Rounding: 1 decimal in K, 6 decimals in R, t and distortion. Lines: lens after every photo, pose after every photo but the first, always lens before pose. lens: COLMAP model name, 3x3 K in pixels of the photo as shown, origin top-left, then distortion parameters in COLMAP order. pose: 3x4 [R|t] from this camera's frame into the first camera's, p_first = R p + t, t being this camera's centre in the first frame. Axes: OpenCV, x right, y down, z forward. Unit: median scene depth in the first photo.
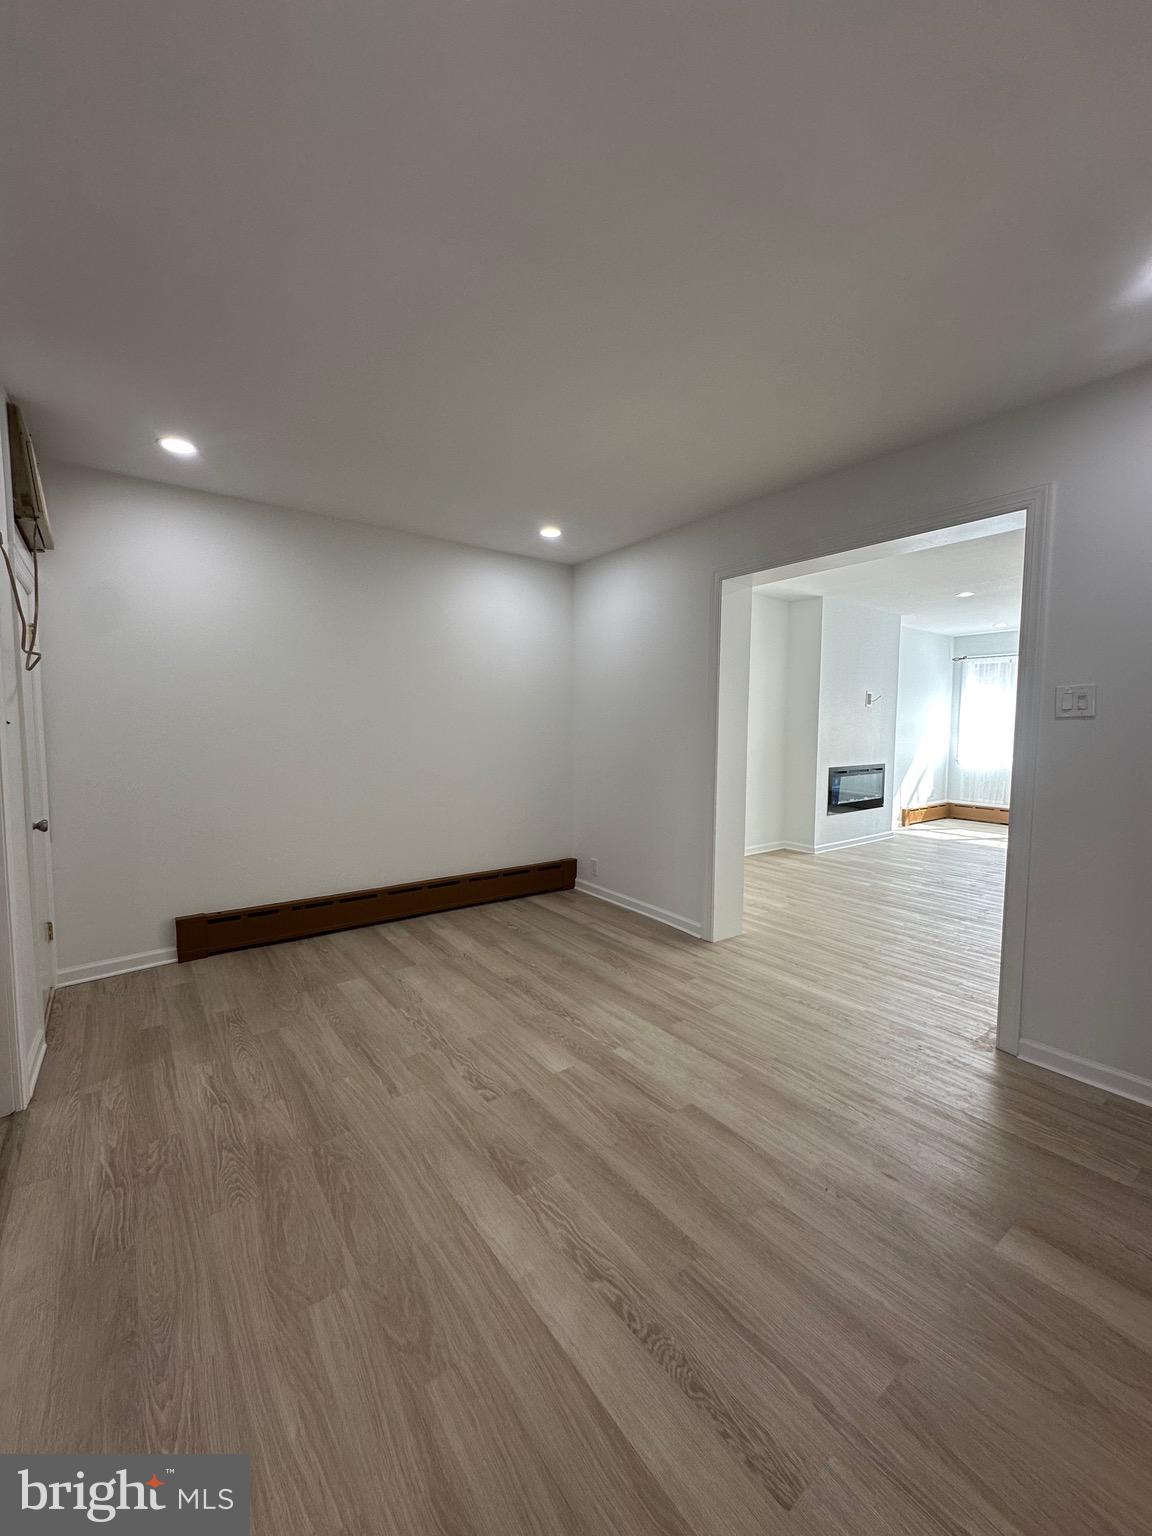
lens RADIAL K [[611.7, 0, 570.5], [0, 611.7, 768.1], [0, 0, 1]] dist [-0.001695, 0.000457]
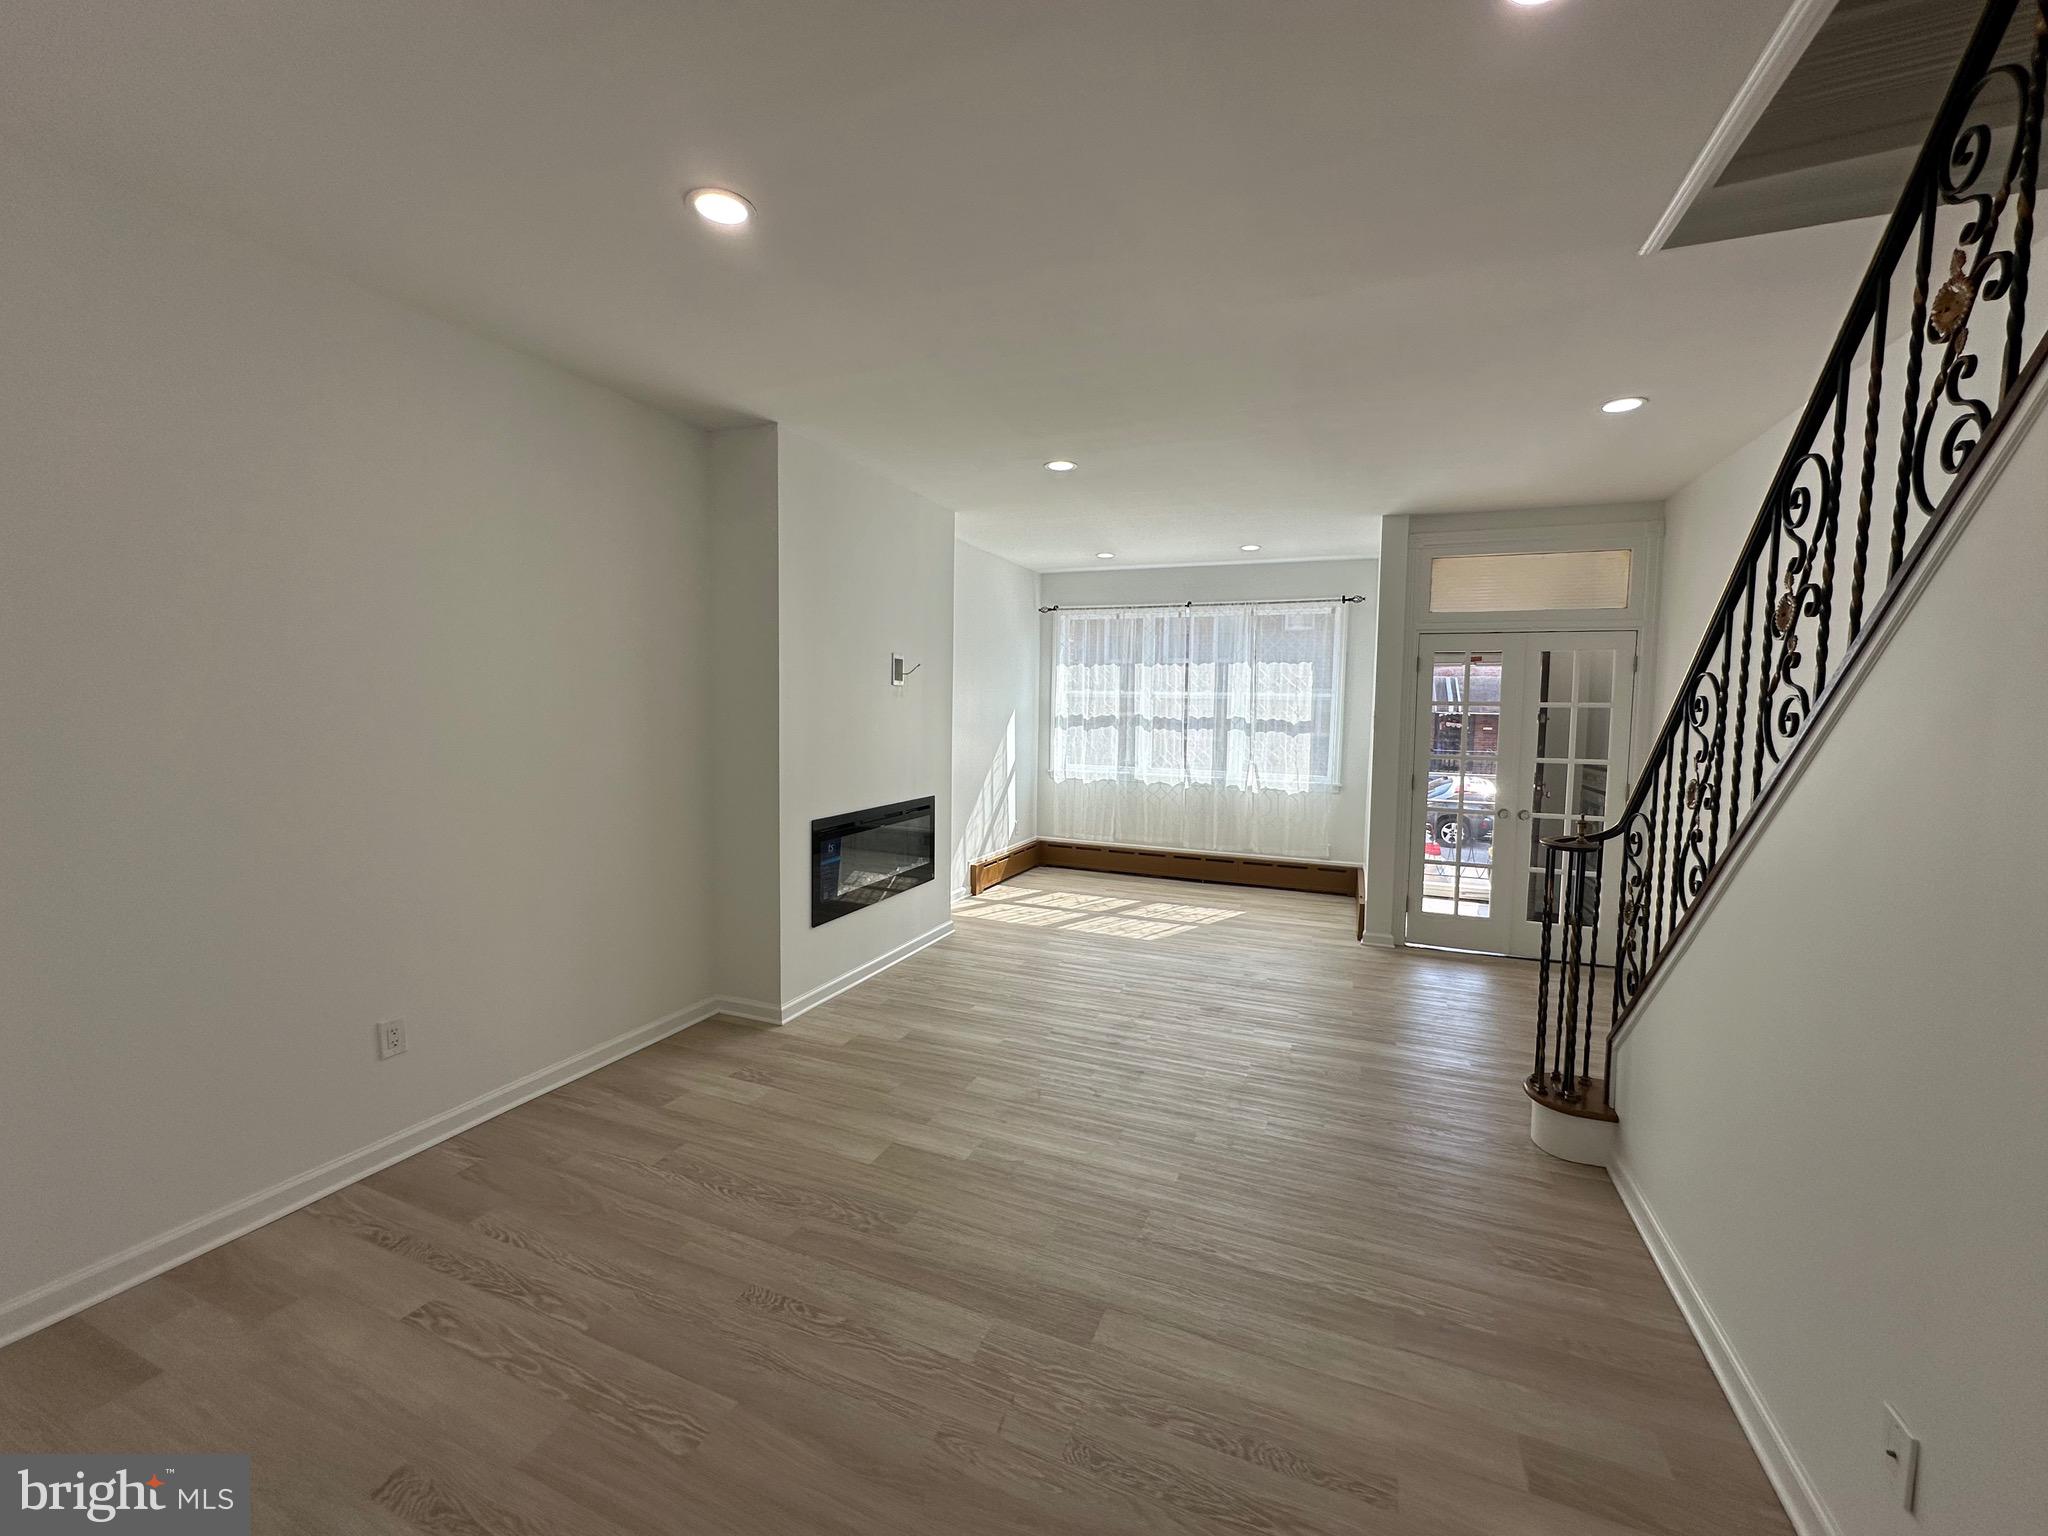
lens RADIAL K [[817.7, 0, 1025.6], [0, 817.7, 766.6], [0, 0, 1]] dist [-0.002954, 0.000709]
pose [[0.856472, -0.030238, 0.515307, 0.228634], [0.024732, 0.999540, 0.017546, -0.042662], [-0.515601, -0.002283, 0.856826, 0.373647]]
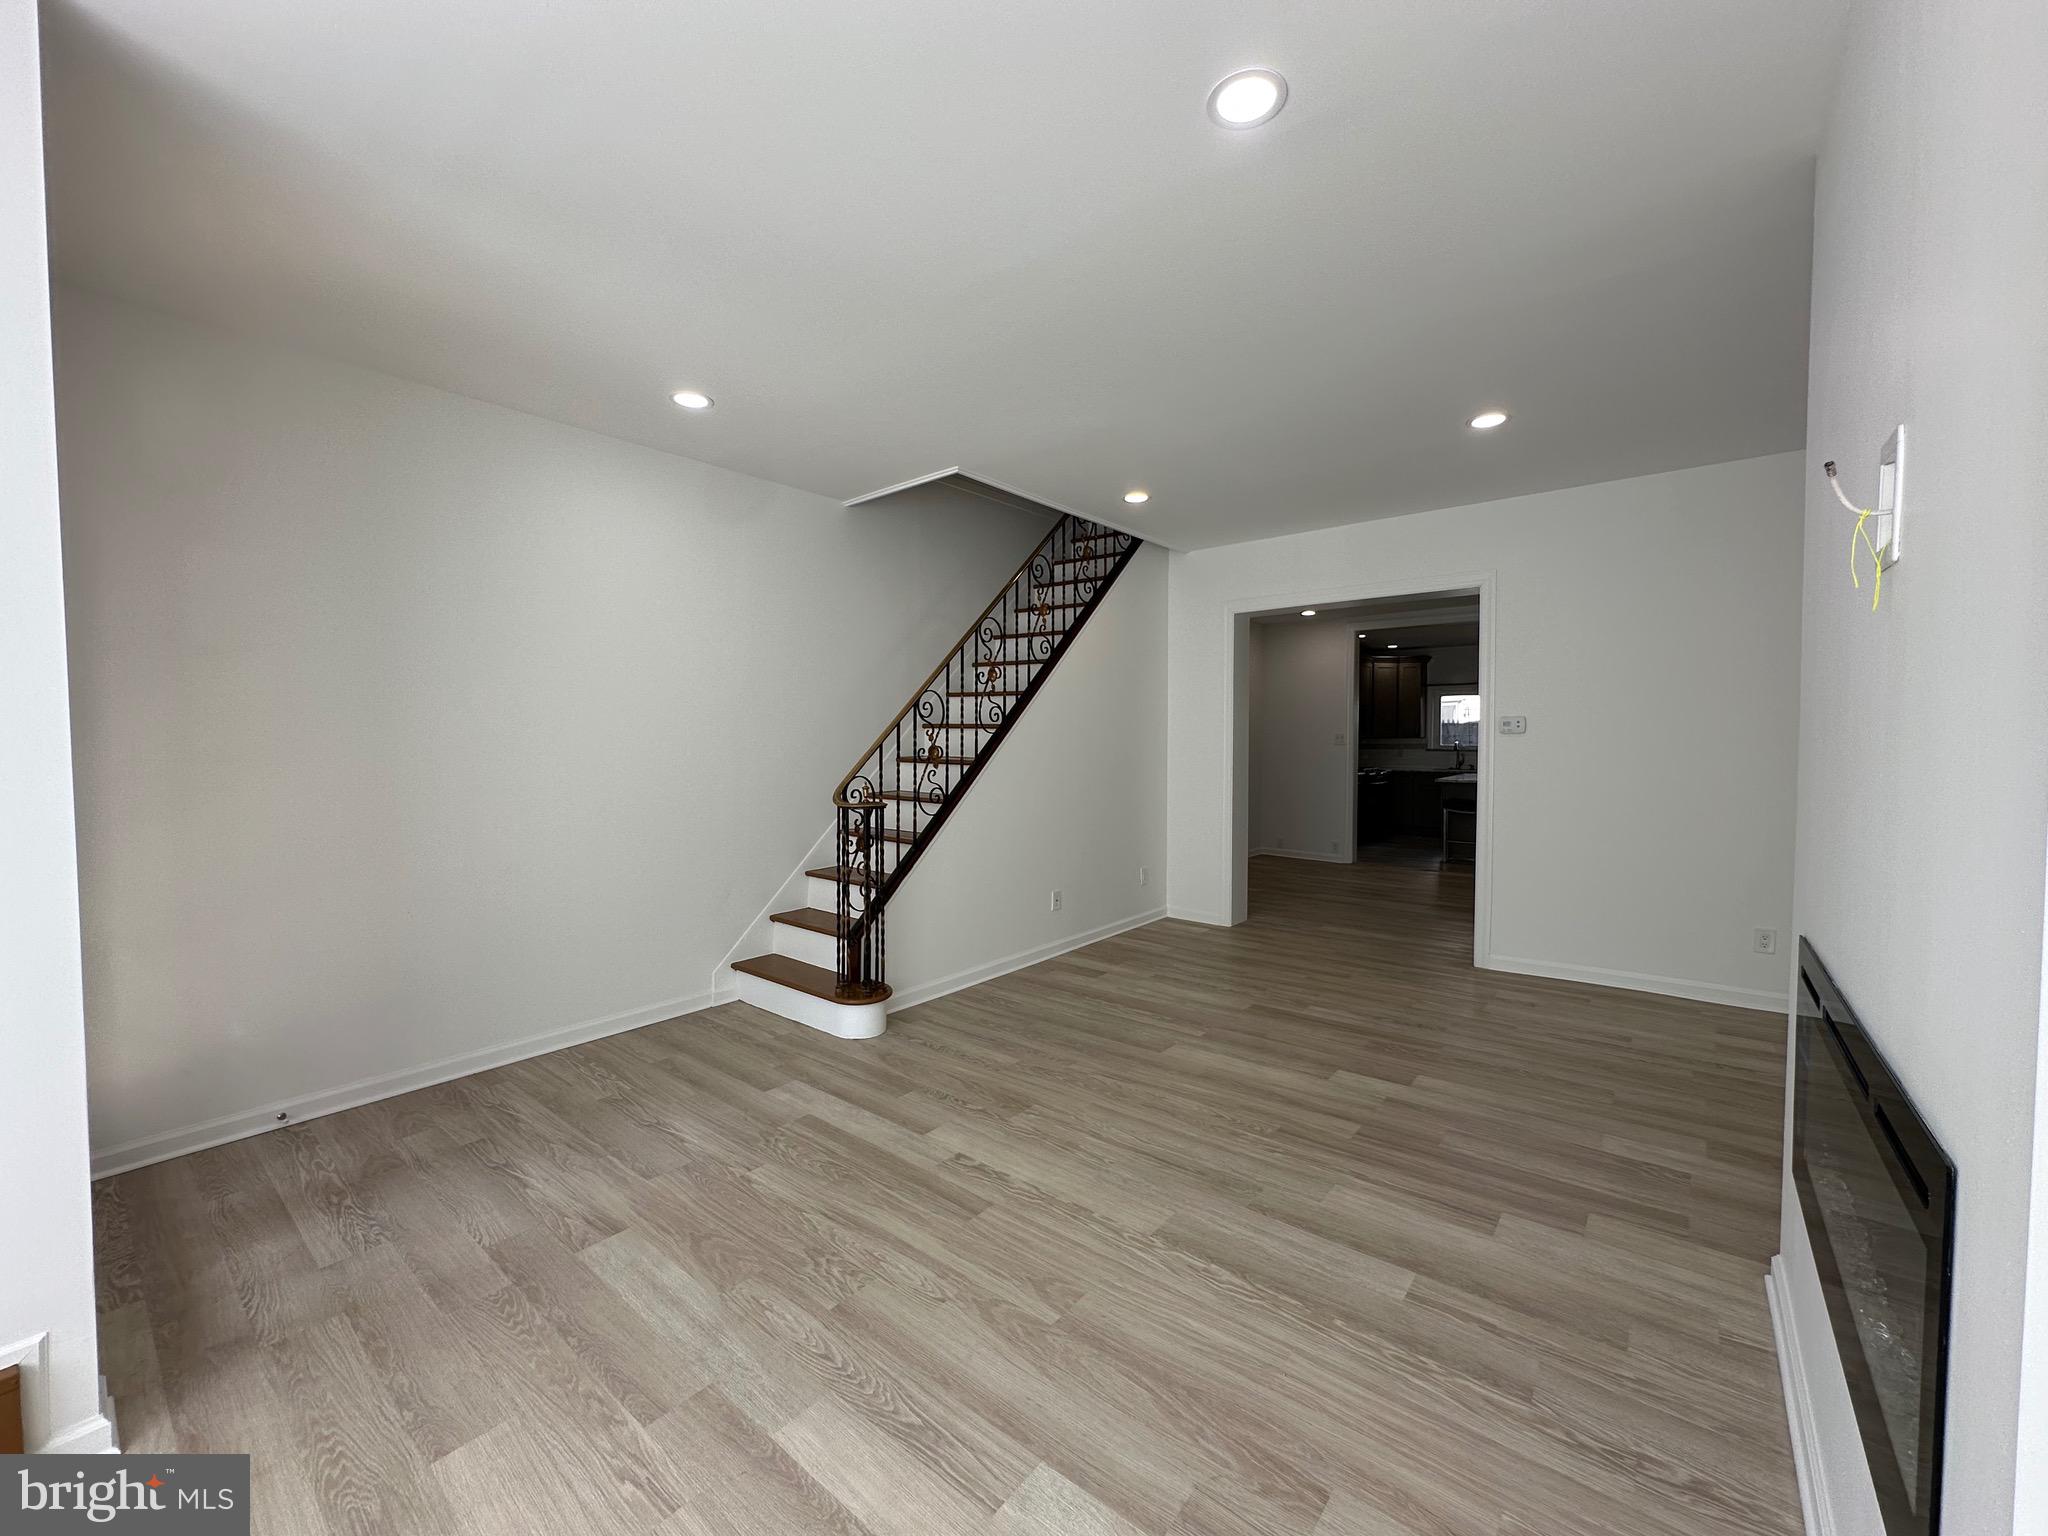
lens RADIAL K [[815.6, 0, 1024.0], [0, 815.6, 768.0], [0, 0, 1]] dist [-0.001695, 0.000457]
pose [[-0.969465, 0.003087, -0.245209, 0.672168], [-0.022182, 0.994718, 0.100221, -0.069920], [0.244223, 0.102600, -0.964276, 1.083750]]
